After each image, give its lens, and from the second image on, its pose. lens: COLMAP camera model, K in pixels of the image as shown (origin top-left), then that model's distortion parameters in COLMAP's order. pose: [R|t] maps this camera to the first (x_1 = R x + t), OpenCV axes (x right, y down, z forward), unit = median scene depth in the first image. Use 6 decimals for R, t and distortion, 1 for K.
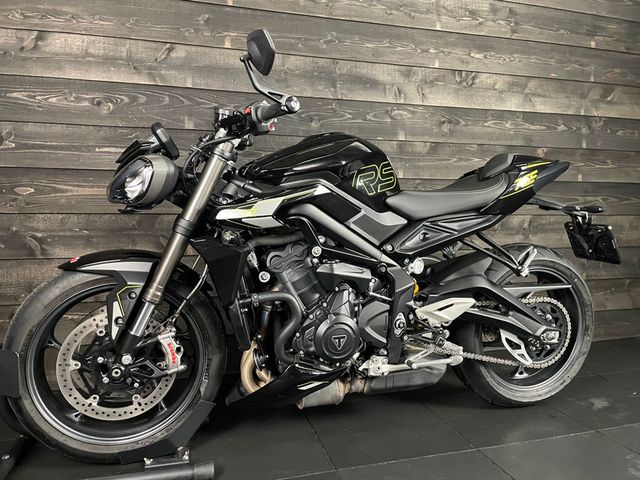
lens RADIAL K [[486.5, 0, 325.0], [0, 486.5, 236.9], [0, 0, 1]] dist [0.059140, -0.078630]
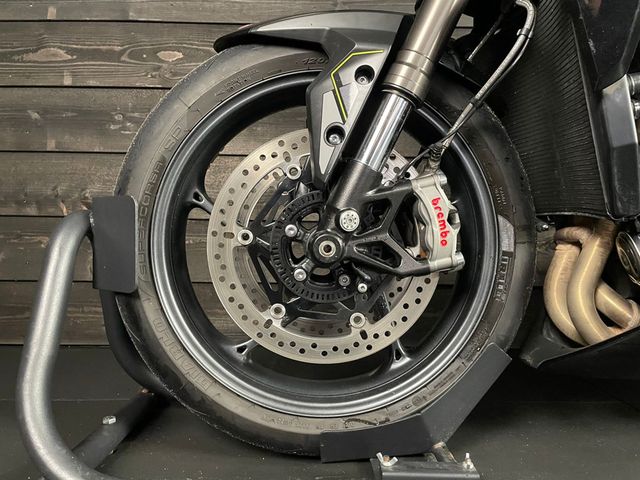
lens RADIAL K [[486.5, 0, 320.2], [0, 486.5, 235.9], [0, 0, 1]] dist [0.059140, -0.078630]
pose [[0.964252, 0.007104, -0.264892, -0.300717], [-0.019603, 0.998814, -0.044569, 0.273264], [0.264261, 0.048168, 0.963248, 0.546517]]
